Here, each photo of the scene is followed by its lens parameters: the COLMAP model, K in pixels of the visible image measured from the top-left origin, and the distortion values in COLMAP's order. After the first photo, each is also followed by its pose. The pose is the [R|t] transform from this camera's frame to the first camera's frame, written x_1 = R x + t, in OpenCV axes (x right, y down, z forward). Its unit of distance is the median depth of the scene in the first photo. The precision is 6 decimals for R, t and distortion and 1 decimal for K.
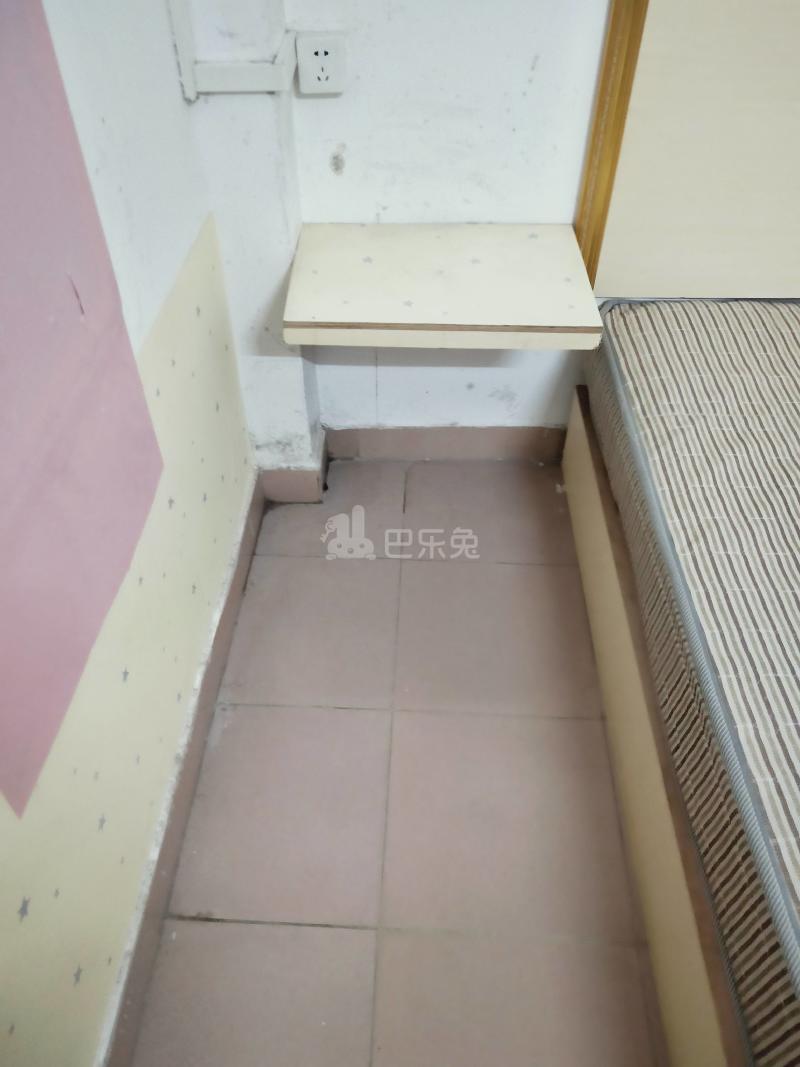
lens RADIAL K [[815.6, 0, 397.7], [0, 815.6, 534.5], [0, 0, 1]] dist [0.030021, -0.000084]
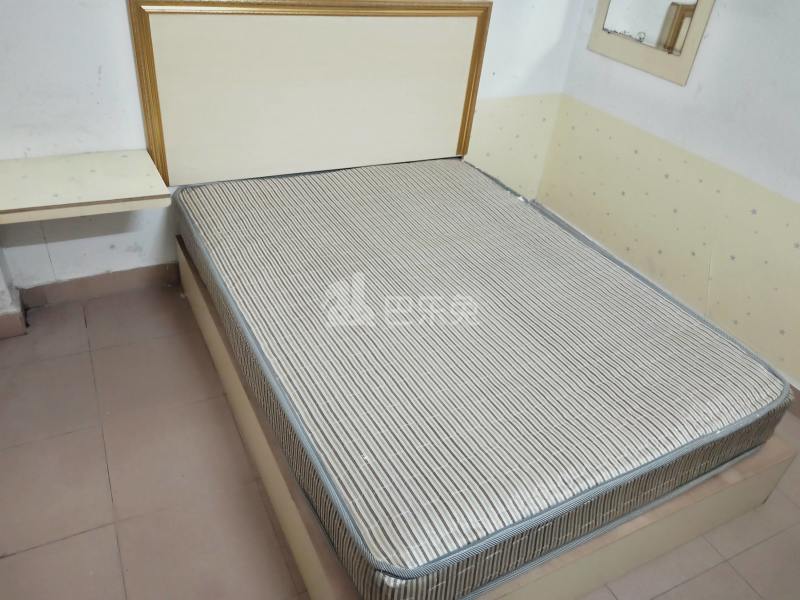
lens RADIAL K [[606.0, 0, 395.4], [0, 606.0, 309.5], [0, 0, 1]] dist [0.024551, -0.005387]
pose [[0.868357, -0.210582, 0.449012, 0.004807], [0.268063, 0.961019, -0.067707, 0.220561], [-0.417252, 0.179157, 0.890957, -0.410619]]
